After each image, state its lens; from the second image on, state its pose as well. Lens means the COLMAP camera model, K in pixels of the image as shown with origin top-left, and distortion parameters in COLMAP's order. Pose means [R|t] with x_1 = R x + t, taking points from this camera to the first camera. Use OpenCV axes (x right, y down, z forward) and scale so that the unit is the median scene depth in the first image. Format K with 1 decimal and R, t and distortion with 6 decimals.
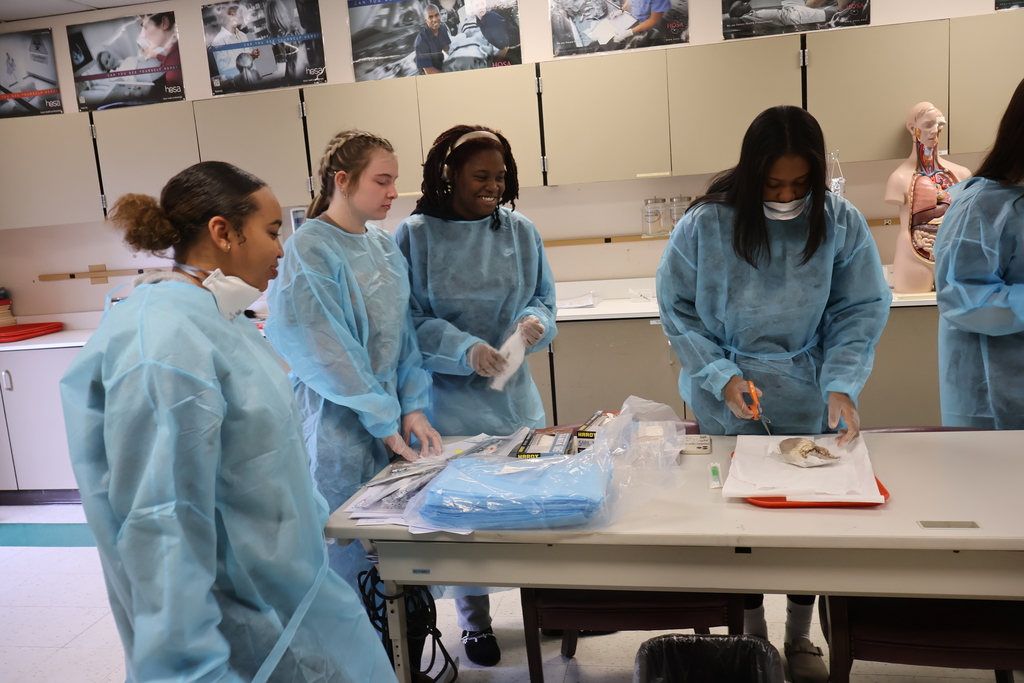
lens RADIAL K [[871.6, 0, 512.0], [0, 871.6, 341.5], [0, 0, 1]] dist [0.001039, 0.000569]
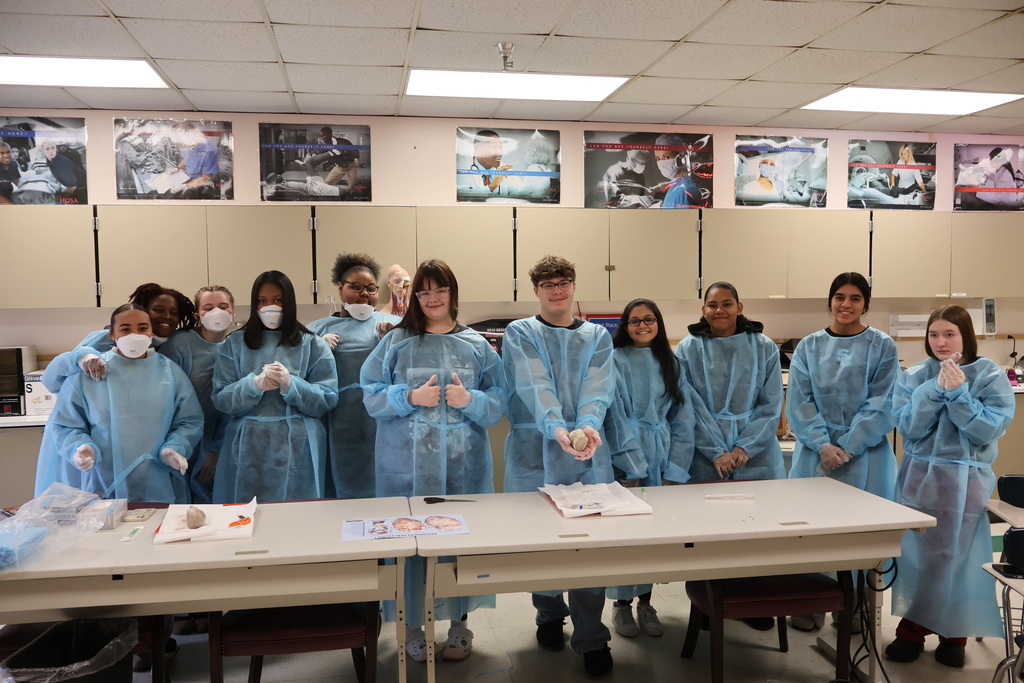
lens RADIAL K [[871.6, 0, 512.0], [0, 871.6, 341.5], [0, 0, 1]] dist [0.001039, 0.000569]
pose [[0.934157, 0.041835, 0.354401, 0.139179], [0.001076, 0.992770, -0.120025, 0.007288], [-0.356860, 0.112503, 0.927359, -0.267588]]
